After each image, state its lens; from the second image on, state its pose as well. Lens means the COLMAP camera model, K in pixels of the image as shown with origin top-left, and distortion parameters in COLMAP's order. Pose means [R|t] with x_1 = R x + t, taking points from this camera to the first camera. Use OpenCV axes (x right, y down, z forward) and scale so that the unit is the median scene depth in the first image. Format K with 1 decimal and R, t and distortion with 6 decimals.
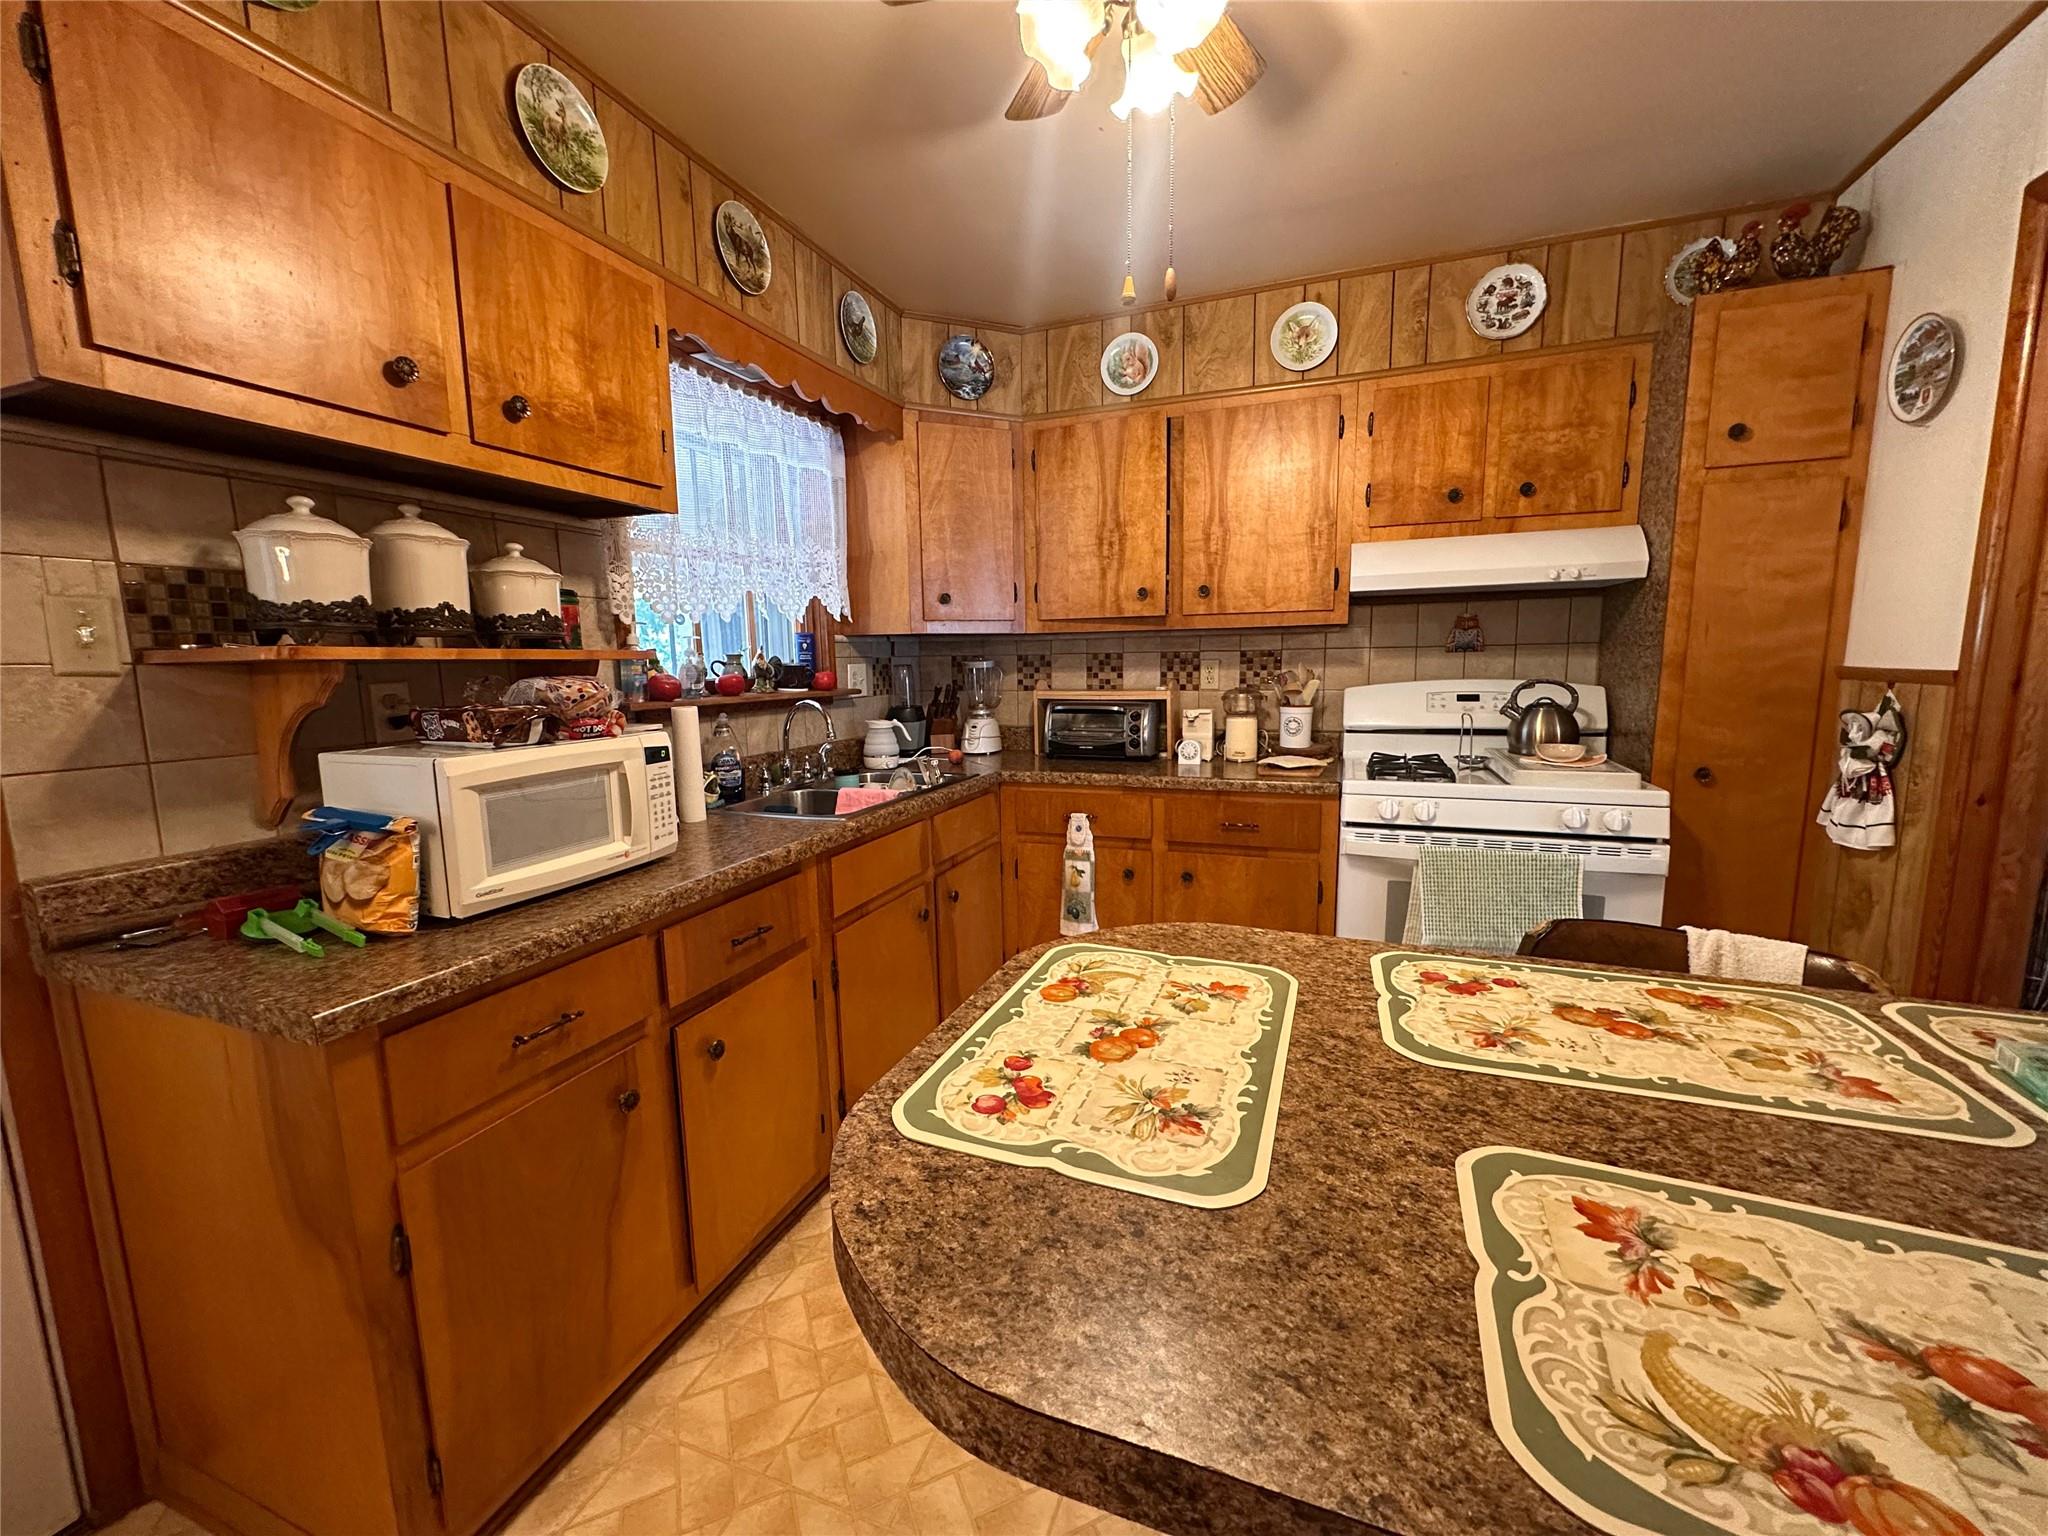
lens RADIAL K [[817.3, 0, 1024.1], [0, 817.3, 770.0], [0, 0, 1]] dist [-0.000111, 0.000152]
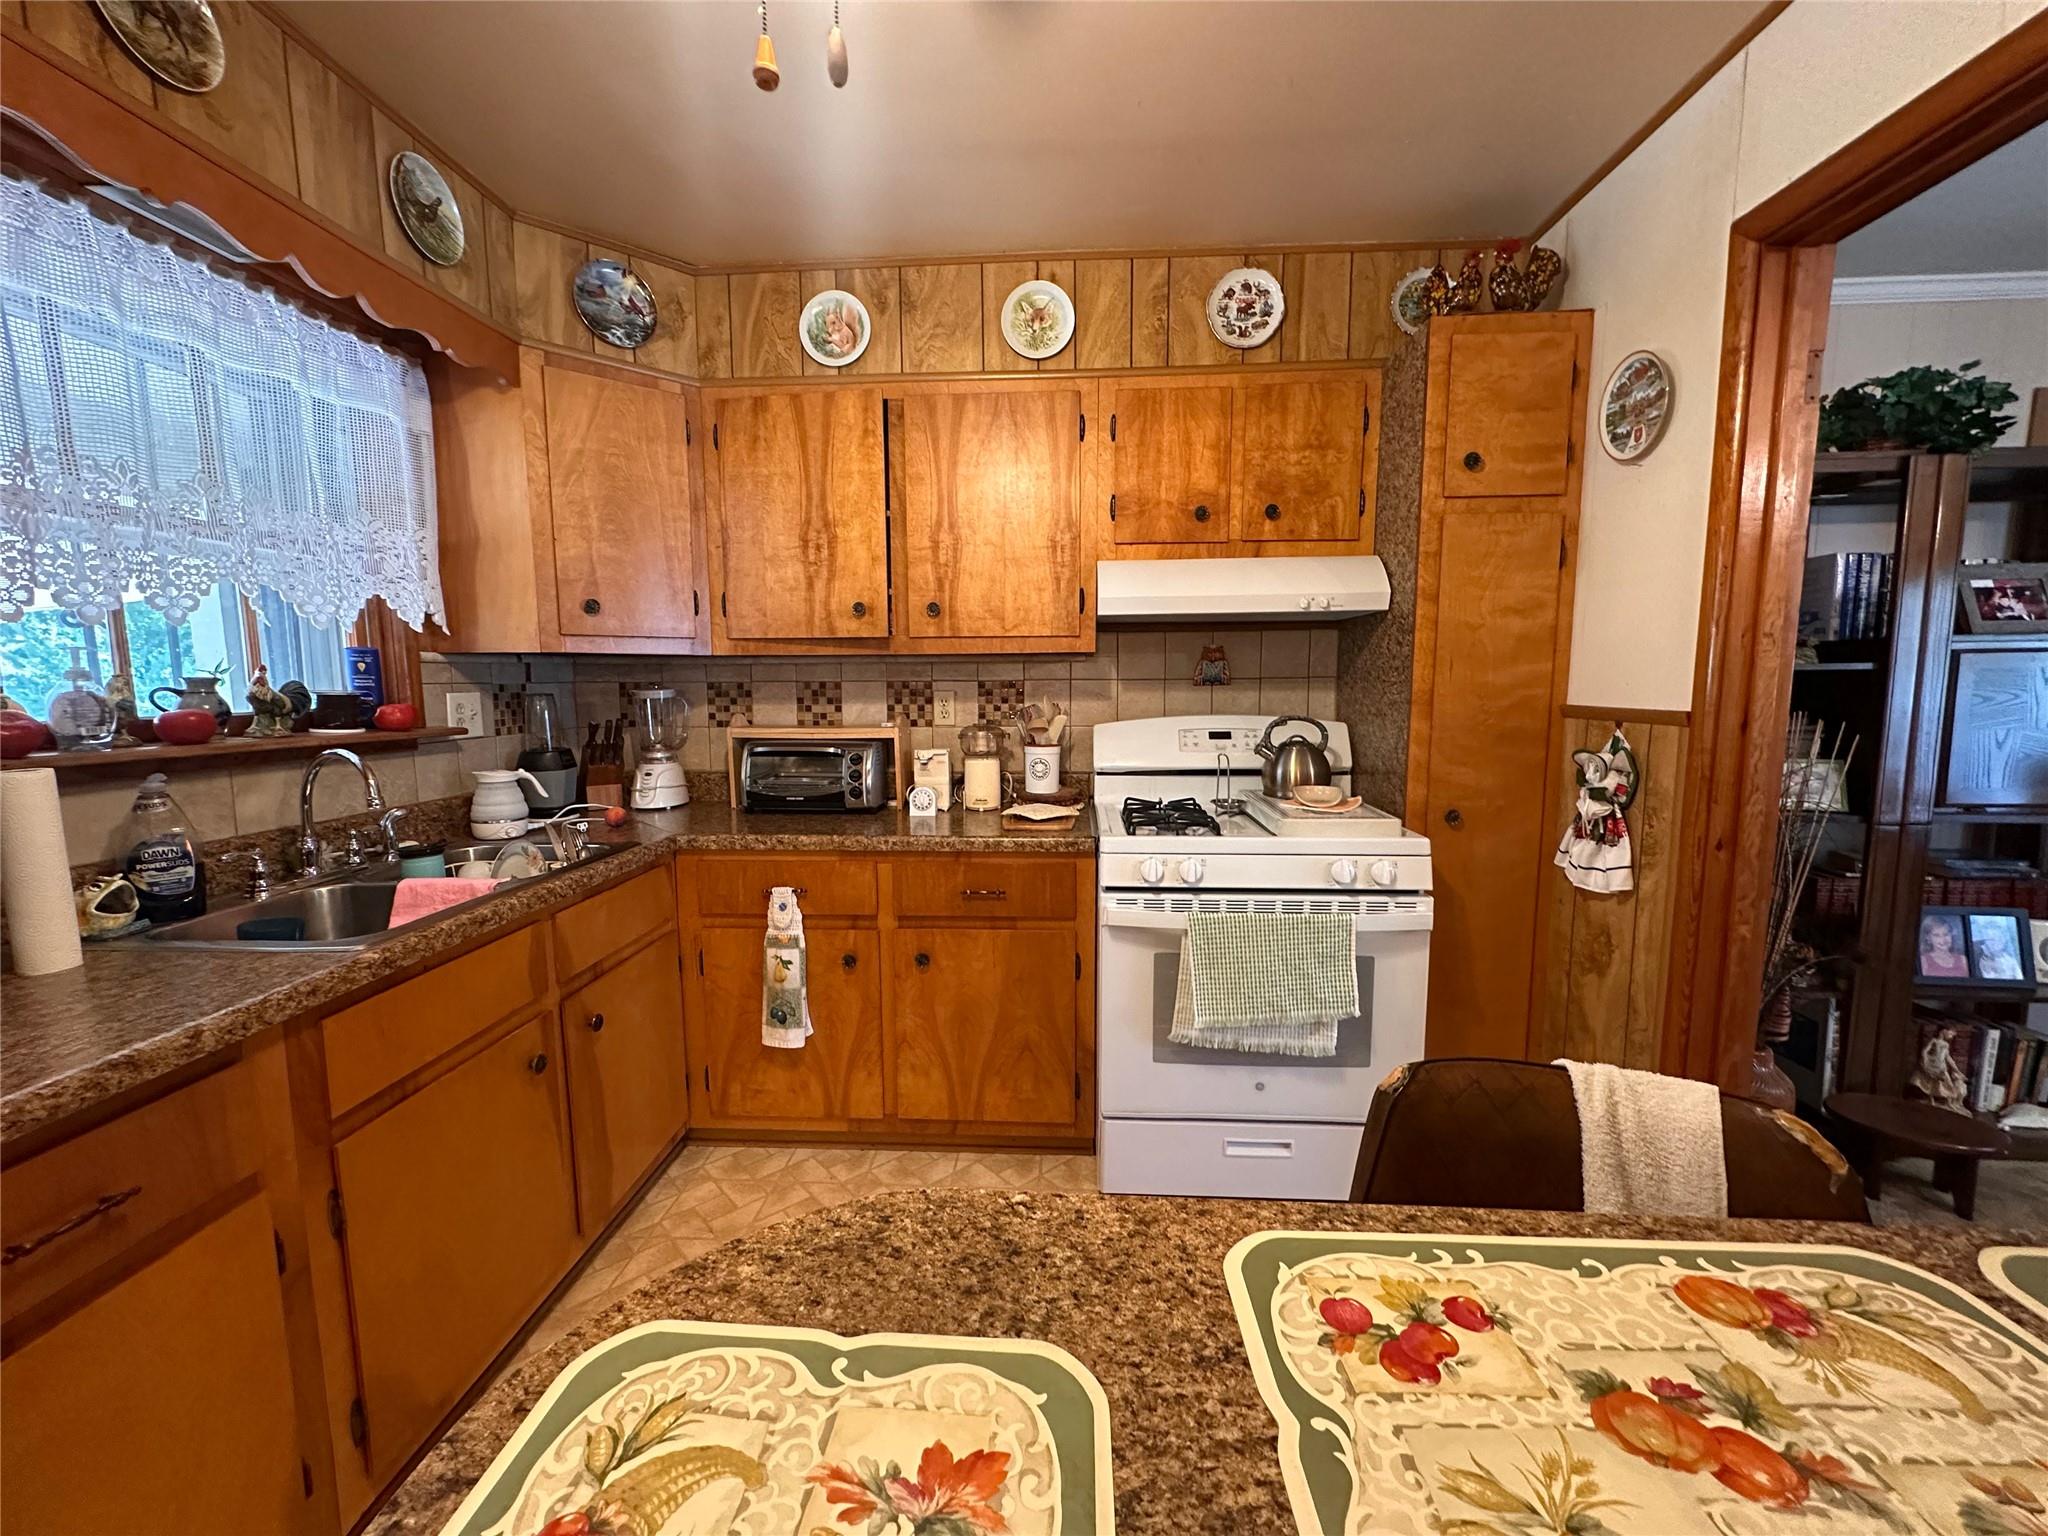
lens RADIAL K [[817.3, 0, 1026.3], [0, 817.3, 770.4], [0, 0, 1]] dist [-0.000111, 0.000152]
pose [[0.951724, -0.021786, 0.306182, 0.058950], [0.031661, 0.999125, -0.027320, -0.033326], [-0.305319, 0.035695, 0.951581, 0.210675]]
